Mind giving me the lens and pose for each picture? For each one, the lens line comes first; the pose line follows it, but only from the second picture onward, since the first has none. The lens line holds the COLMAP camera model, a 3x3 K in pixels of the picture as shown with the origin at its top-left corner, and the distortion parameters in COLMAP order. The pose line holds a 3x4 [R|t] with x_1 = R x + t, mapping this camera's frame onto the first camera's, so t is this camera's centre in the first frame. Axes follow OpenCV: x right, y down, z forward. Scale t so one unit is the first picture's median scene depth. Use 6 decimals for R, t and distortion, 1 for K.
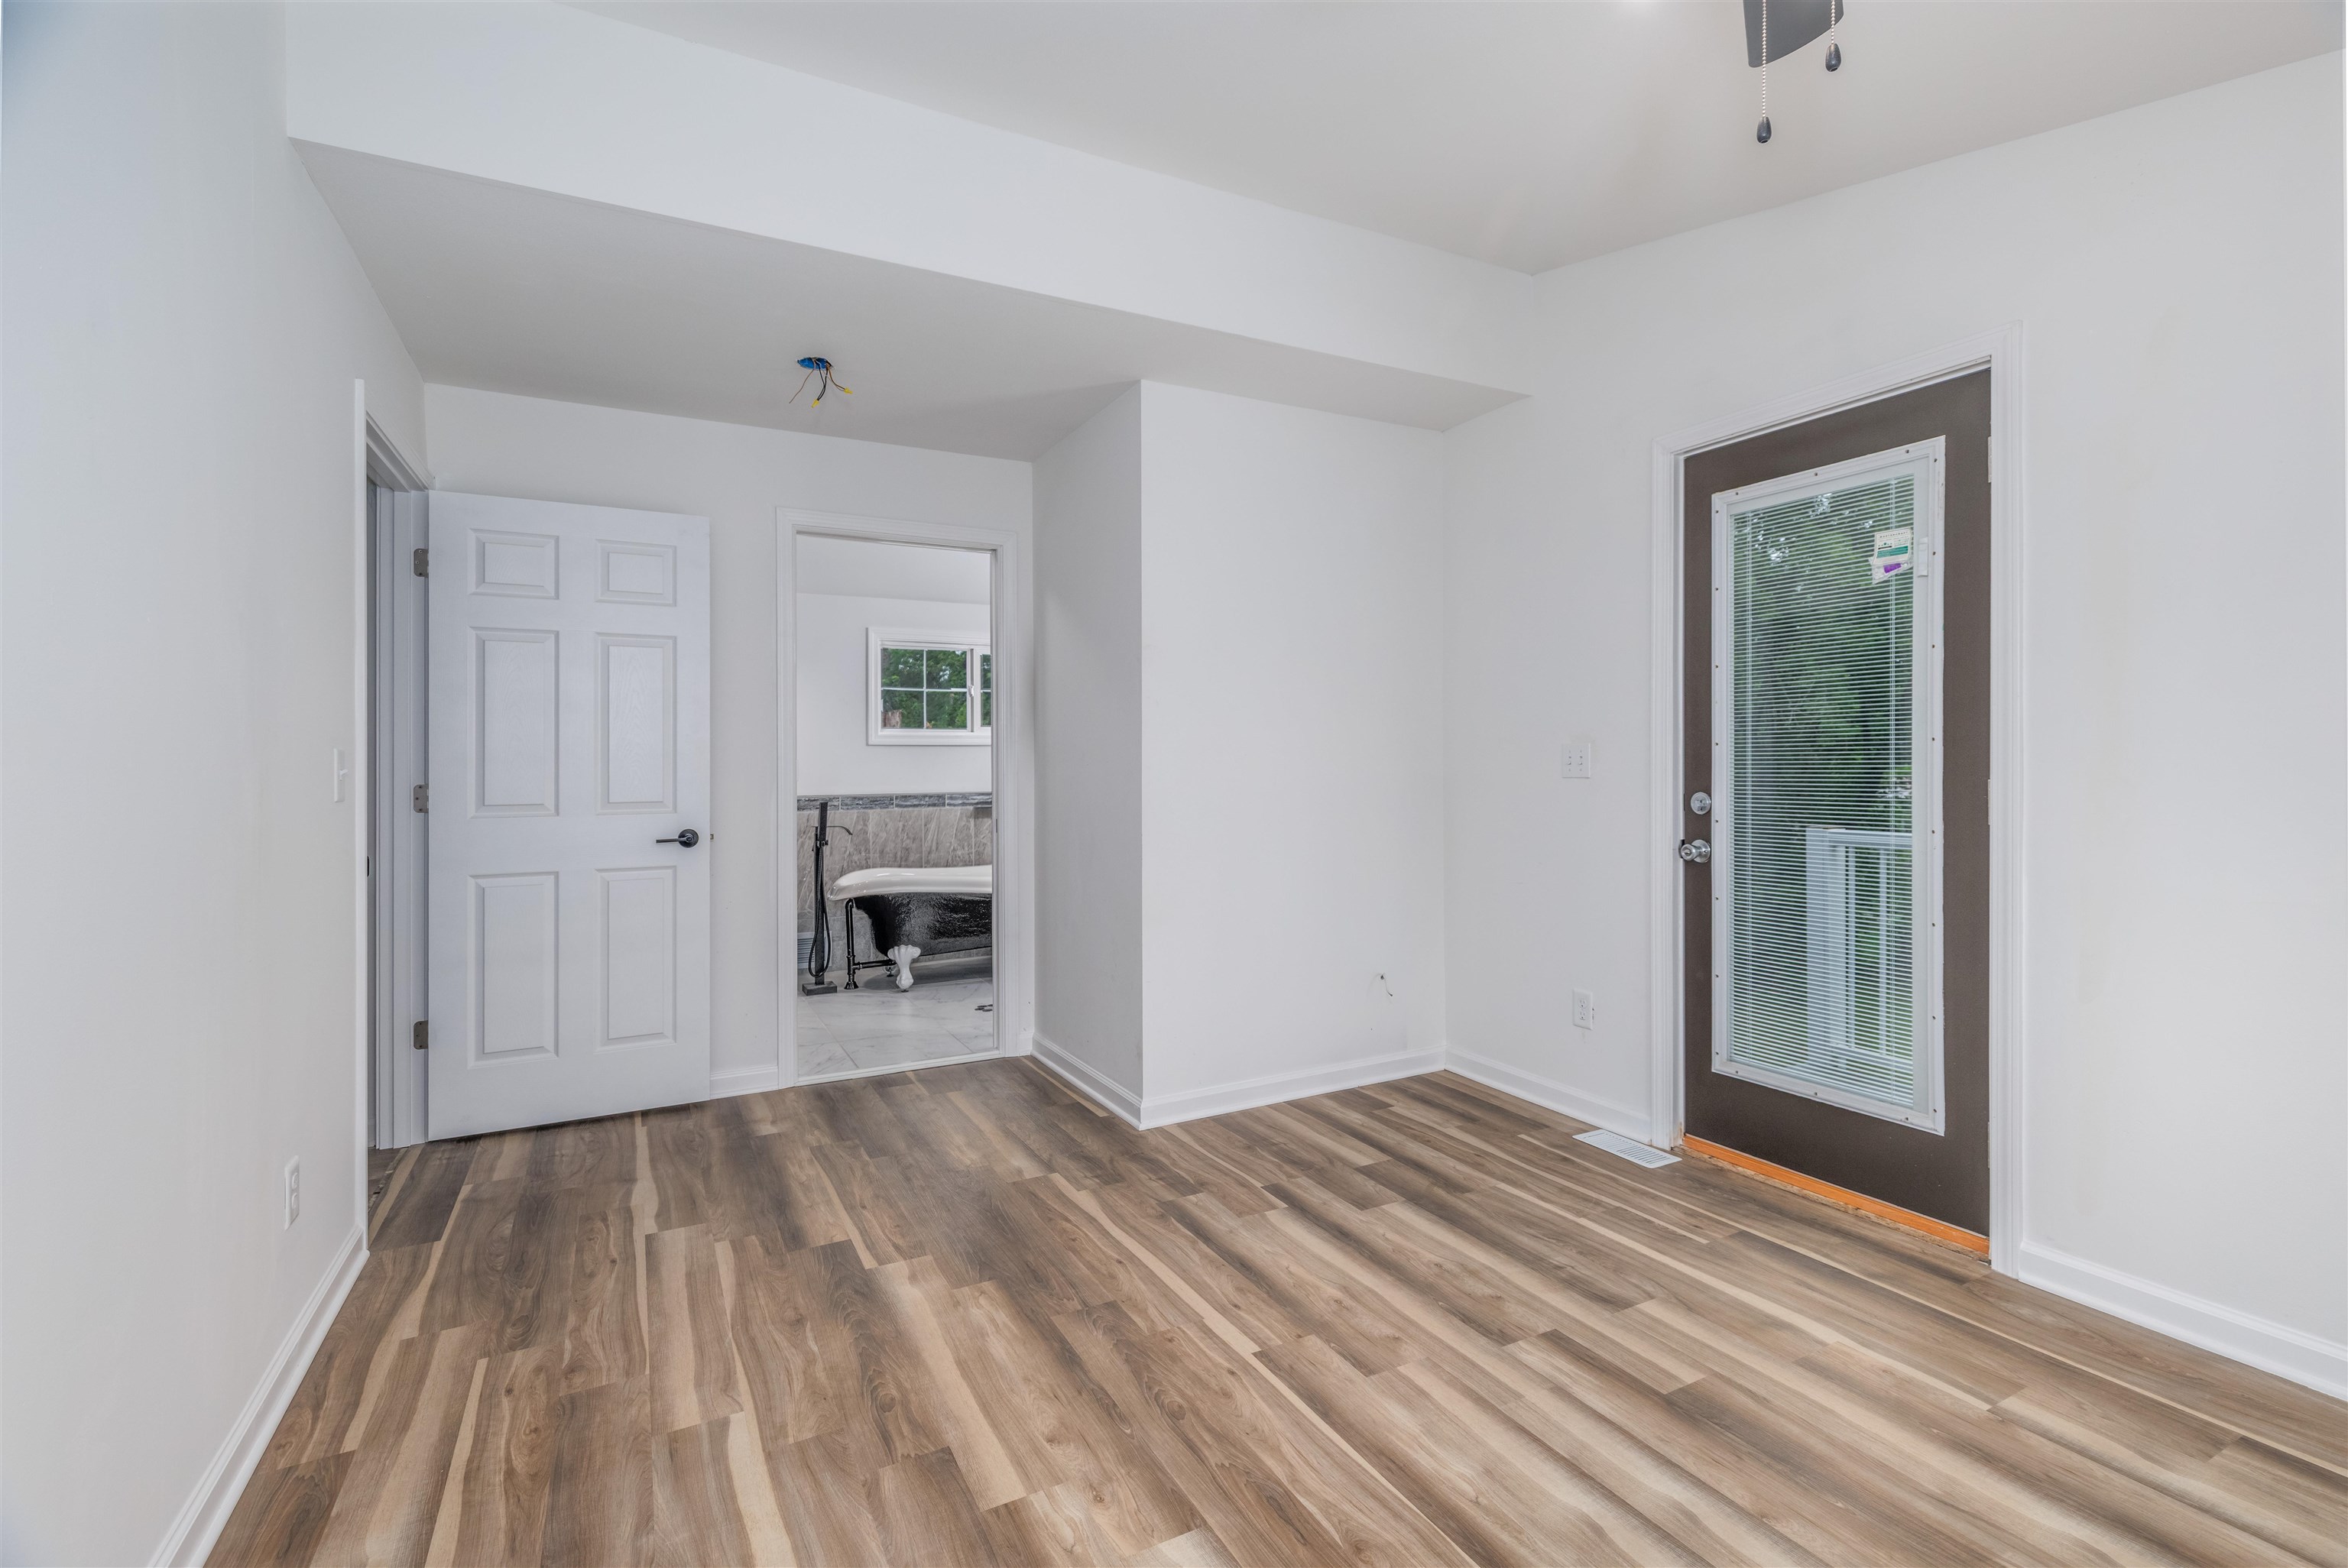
lens RADIAL K [[1056.3, 0, 1181.5], [0, 1056.3, 765.3], [0, 0, 1]] dist [-0.000991, -0.000327]
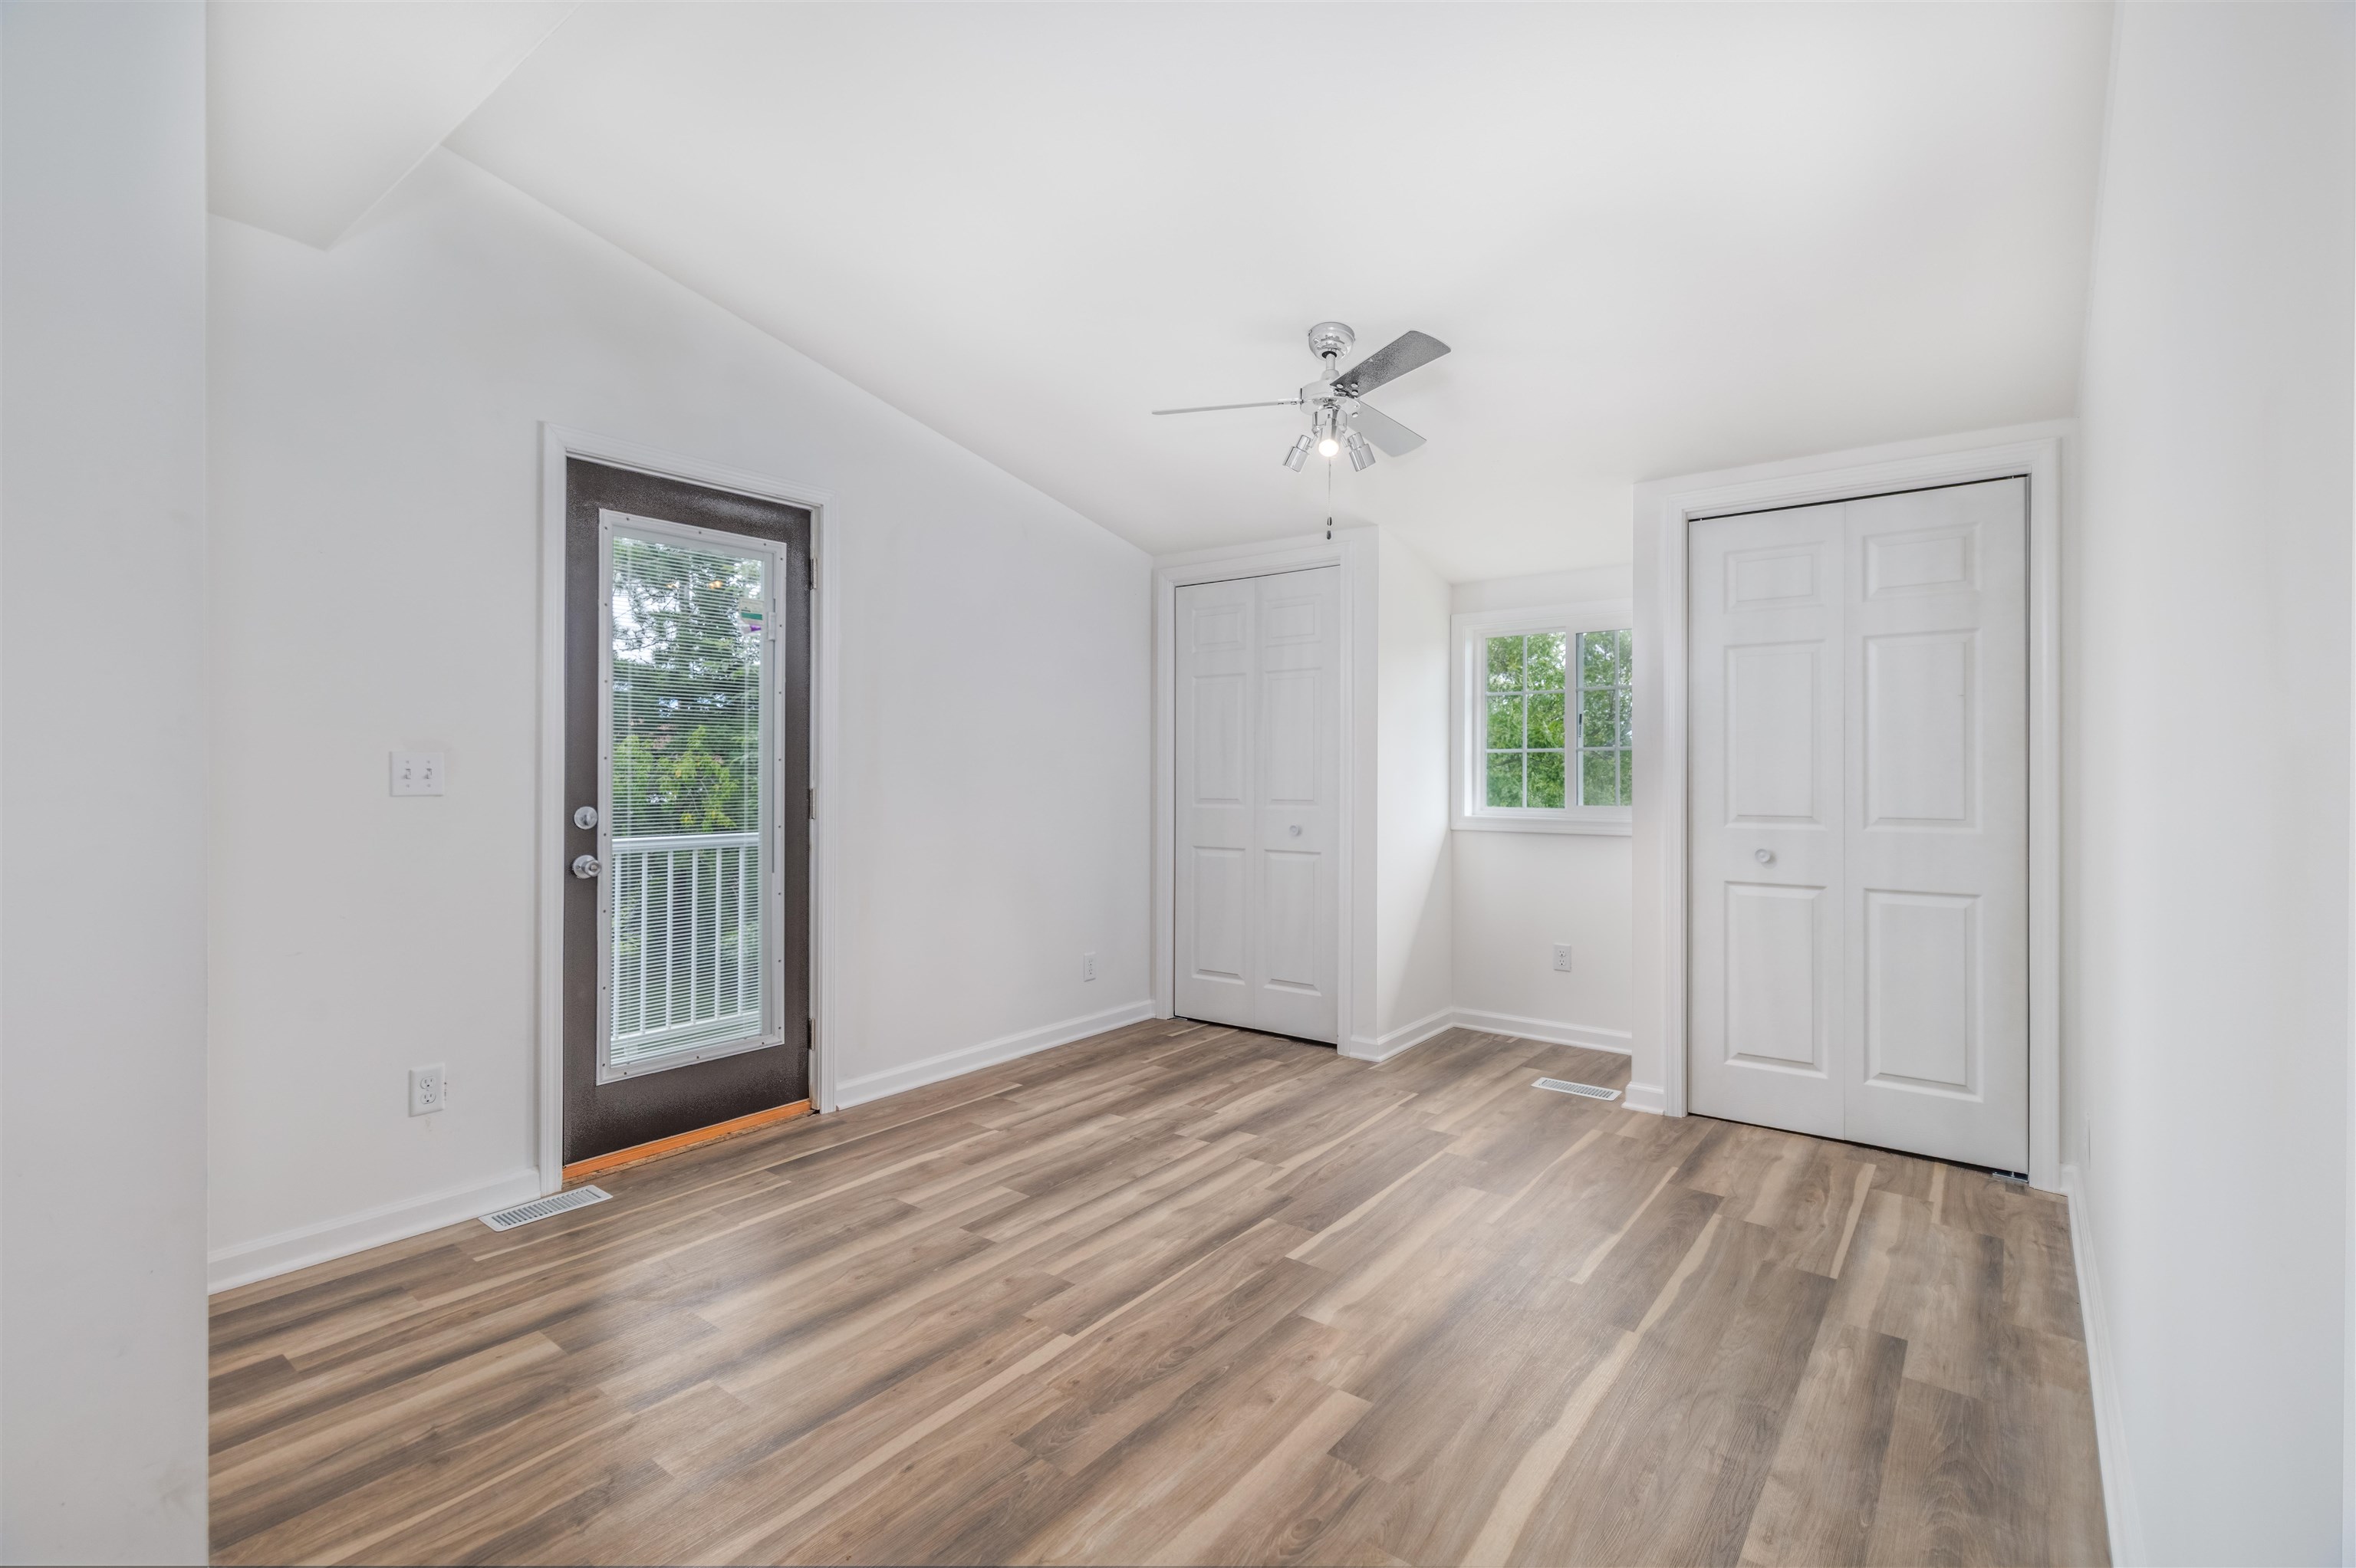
lens RADIAL K [[1059.9, 0, 1185.5], [0, 1059.9, 765.3], [0, 0, 1]] dist [-0.000991, -0.000327]
pose [[-0.416343, 0.012572, 0.909121, -0.885032], [0.007675, 0.999917, -0.010312, 0.003371], [-0.909175, 0.002684, -0.416405, 1.255564]]
